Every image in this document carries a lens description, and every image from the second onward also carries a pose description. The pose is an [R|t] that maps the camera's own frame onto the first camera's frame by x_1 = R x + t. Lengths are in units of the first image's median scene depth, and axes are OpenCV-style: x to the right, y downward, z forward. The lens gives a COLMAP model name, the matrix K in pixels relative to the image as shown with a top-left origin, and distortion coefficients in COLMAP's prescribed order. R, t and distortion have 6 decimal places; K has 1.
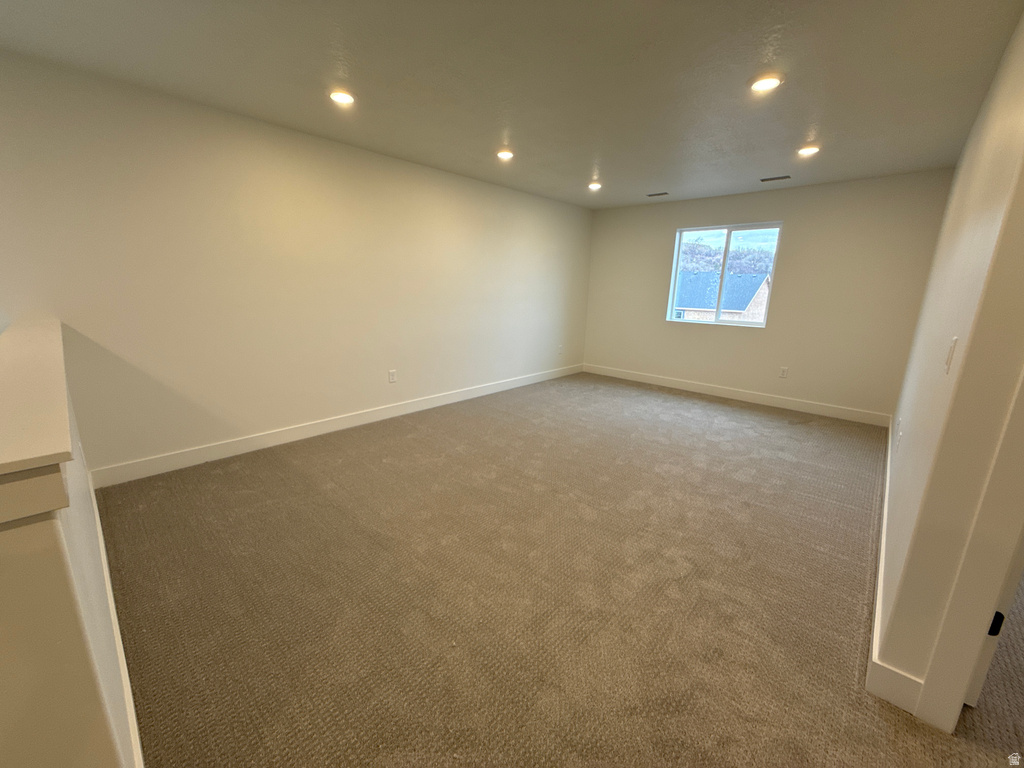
lens RADIAL K [[406.9, 0, 510.3], [0, 406.9, 384.0], [0, 0, 1]] dist [-0.006928, 0.001001]
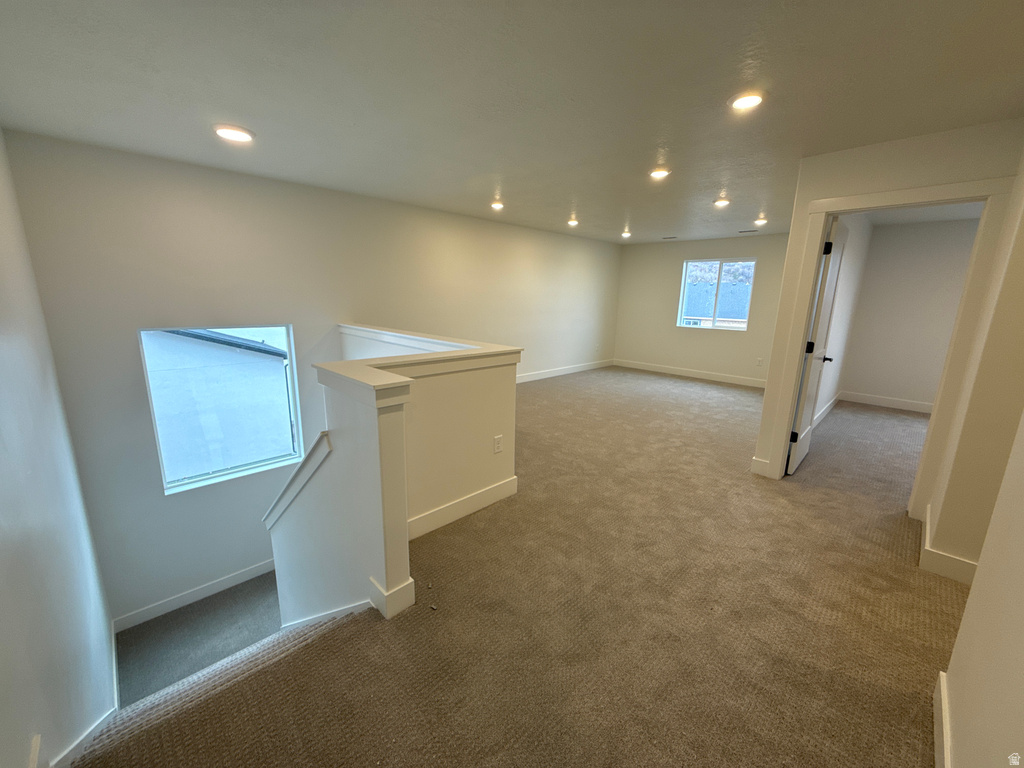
lens RADIAL K [[406.9, 0, 512.4], [0, 406.9, 382.0], [0, 0, 1]] dist [-0.006928, 0.001001]
pose [[0.999369, 0.006402, -0.034938, -0.196917], [-0.007369, 0.999591, -0.027621, 0.121568], [0.034747, 0.027861, 0.999008, -0.627776]]
